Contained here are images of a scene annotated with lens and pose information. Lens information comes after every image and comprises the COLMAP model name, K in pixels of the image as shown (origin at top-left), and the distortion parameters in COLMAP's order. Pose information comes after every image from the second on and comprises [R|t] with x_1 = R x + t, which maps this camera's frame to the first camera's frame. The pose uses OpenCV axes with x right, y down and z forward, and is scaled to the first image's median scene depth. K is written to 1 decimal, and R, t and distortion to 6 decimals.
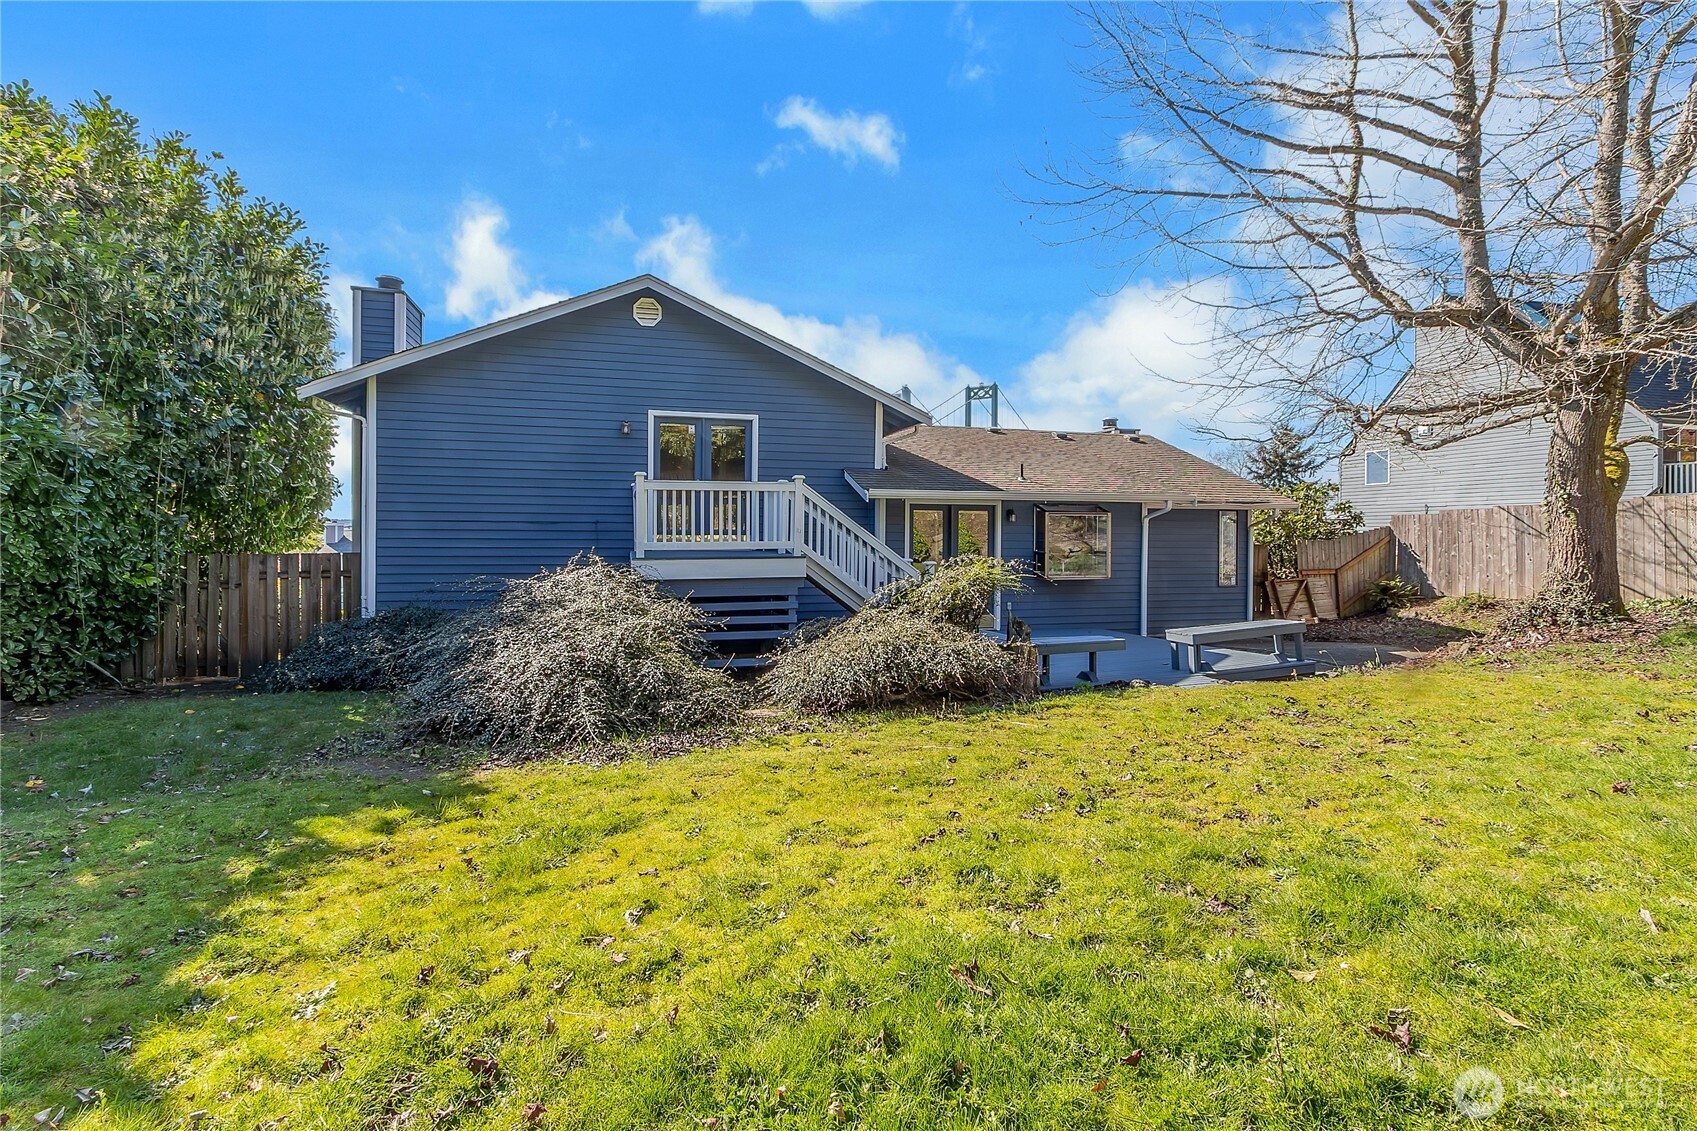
lens RADIAL K [[788.4, 0, 854.4], [0, 788.4, 556.2], [0, 0, 1]] dist [0.002317, -0.001052]
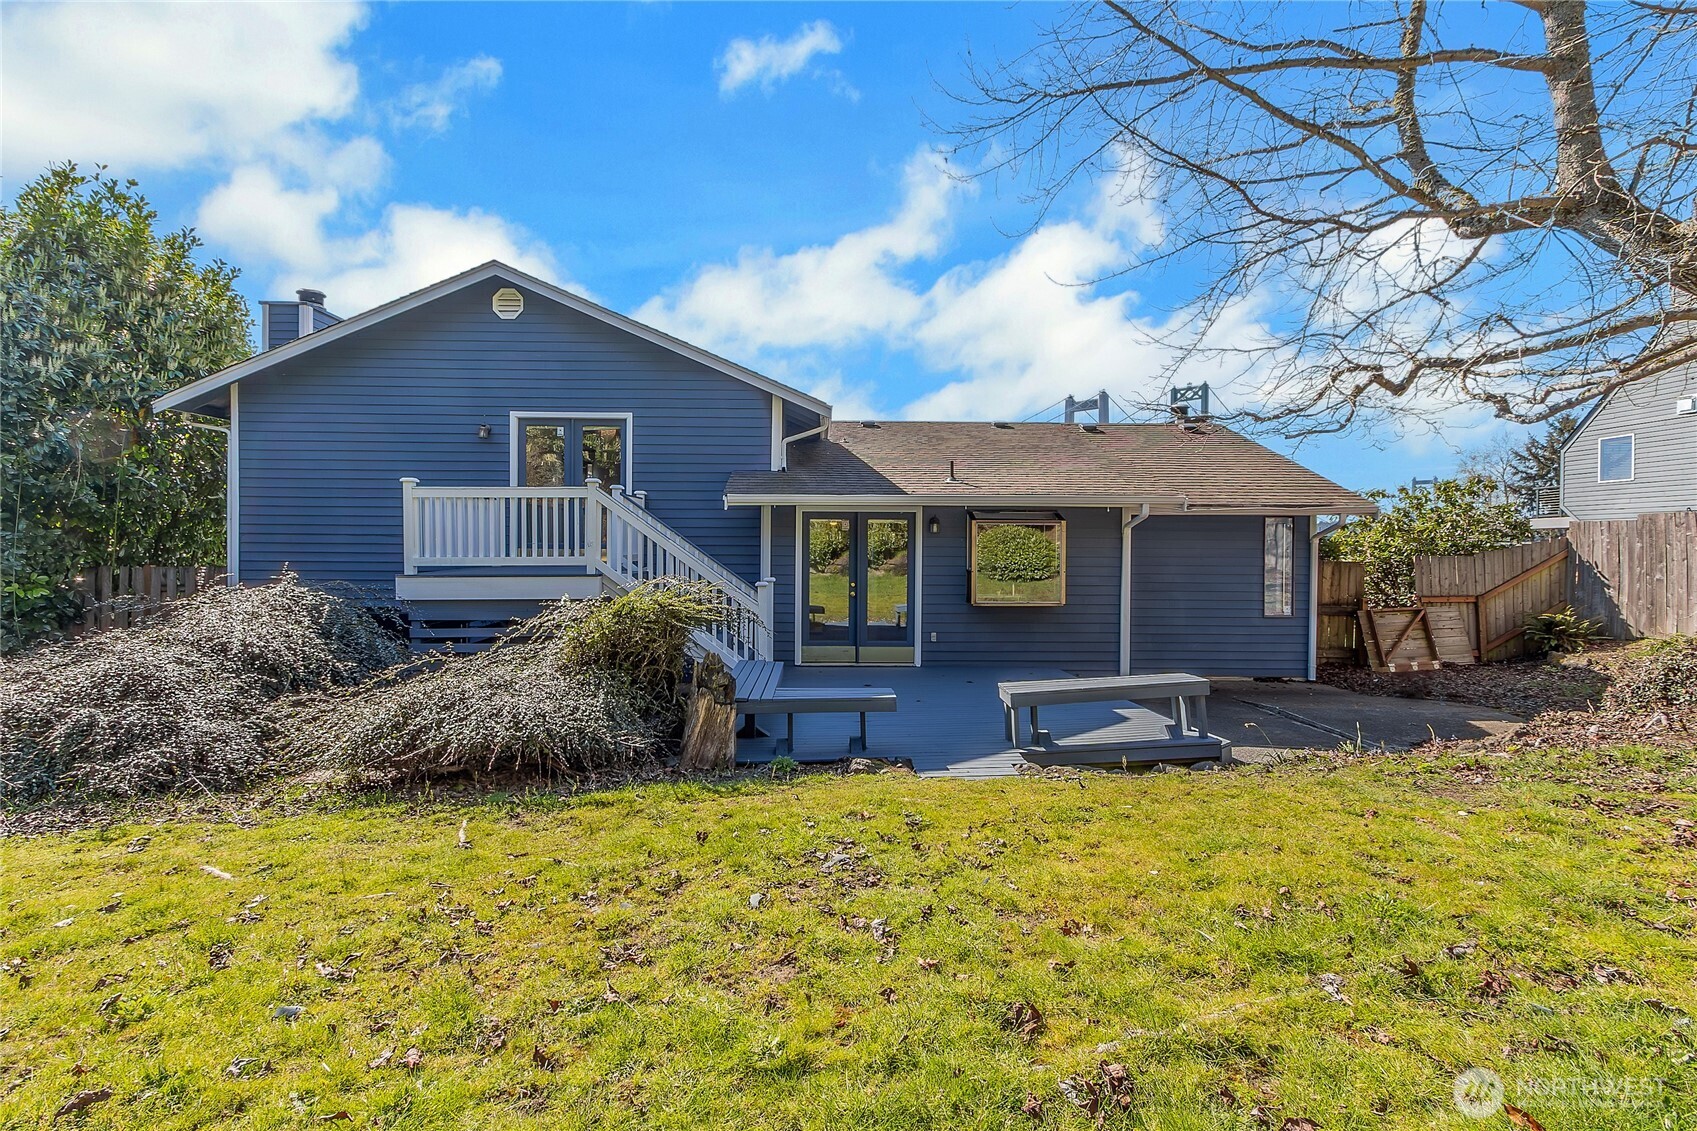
lens RADIAL K [[788.4, 0, 844.7], [0, 788.4, 568.9], [0, 0, 1]] dist [0.002317, -0.001052]
pose [[0.967944, 0.008019, -0.251038, 0.309409], [-0.007841, 0.999968, 0.001711, -0.007126], [0.251043, 0.000312, 0.967976, 0.193156]]
